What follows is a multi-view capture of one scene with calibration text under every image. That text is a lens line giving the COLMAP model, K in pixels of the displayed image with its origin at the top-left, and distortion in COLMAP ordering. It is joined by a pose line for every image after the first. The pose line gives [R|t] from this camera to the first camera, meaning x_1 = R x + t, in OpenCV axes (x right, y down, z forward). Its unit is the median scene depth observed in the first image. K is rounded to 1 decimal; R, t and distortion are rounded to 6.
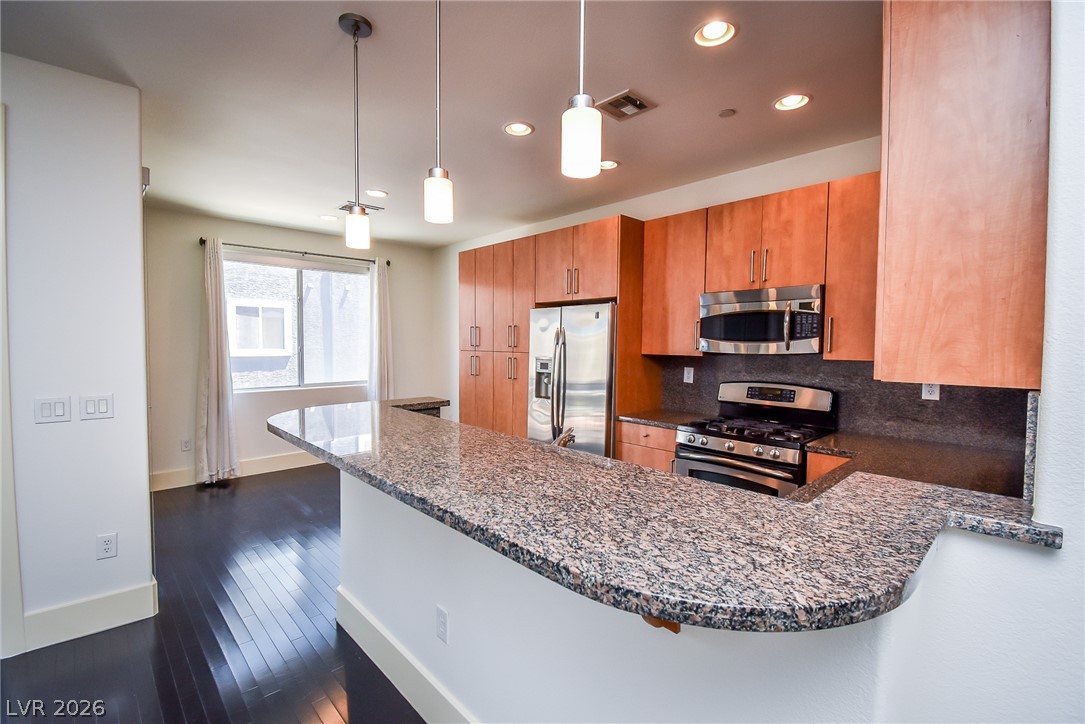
lens RADIAL K [[475.7, 0, 543.7], [0, 475.7, 361.7], [0, 0, 1]] dist [0.030914, -0.025340]
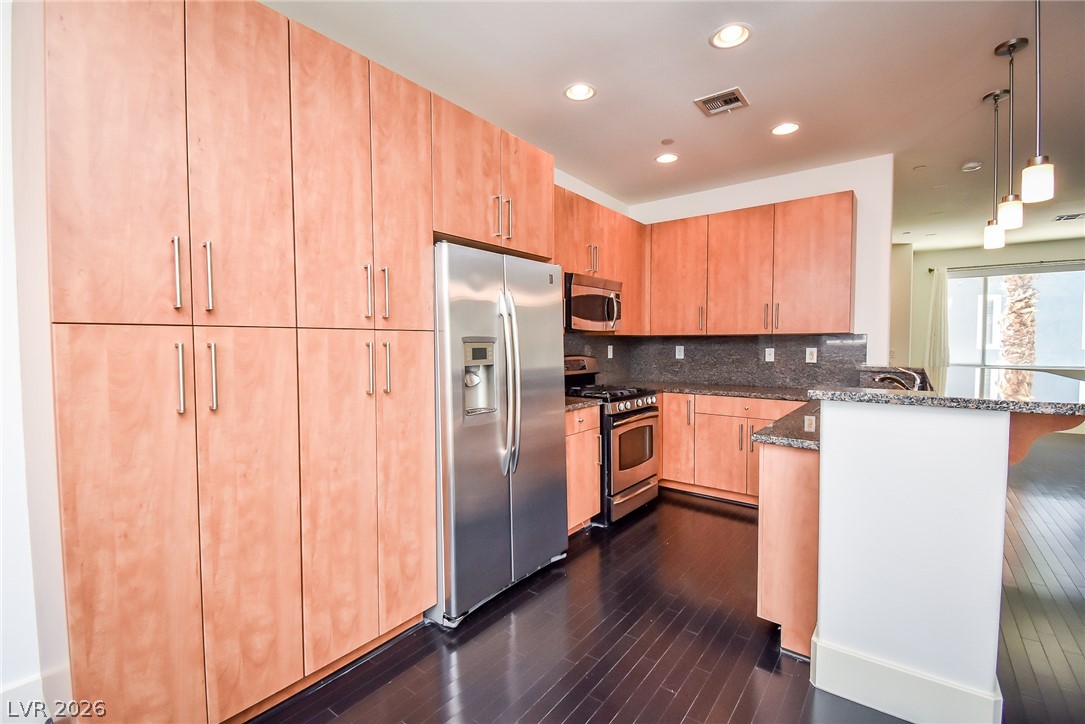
lens RADIAL K [[475.7, 0, 543.7], [0, 475.7, 361.7], [0, 0, 1]] dist [0.030914, -0.025340]
pose [[-0.156342, -0.047290, 0.986570, -0.685168], [0.045869, 0.997428, 0.055079, -0.010530], [-0.986637, 0.053864, -0.153770, 1.233749]]
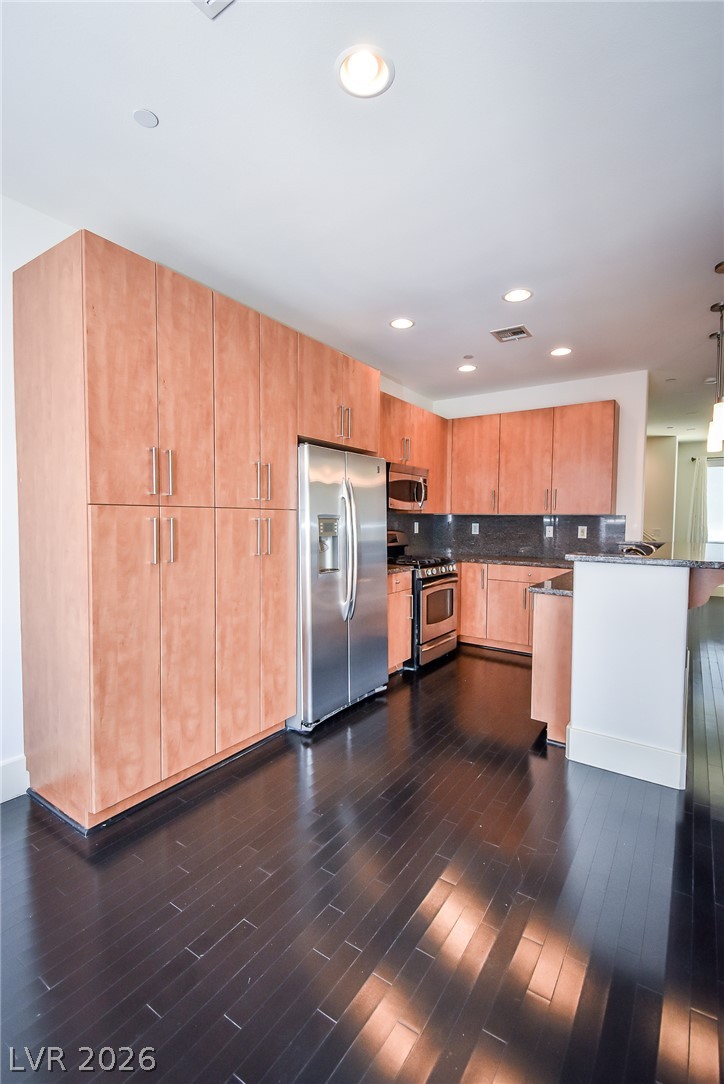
lens RADIAL K [[479.9, 0, 362.0], [0, 479.9, 542.0], [0, 0, 1]] dist [0.009488, 0.000019]
pose [[-0.207812, -0.057788, 0.976460, -0.897198], [0.032927, 0.997274, 0.066028, -0.019031], [-0.977614, 0.045873, -0.205343, 1.344064]]
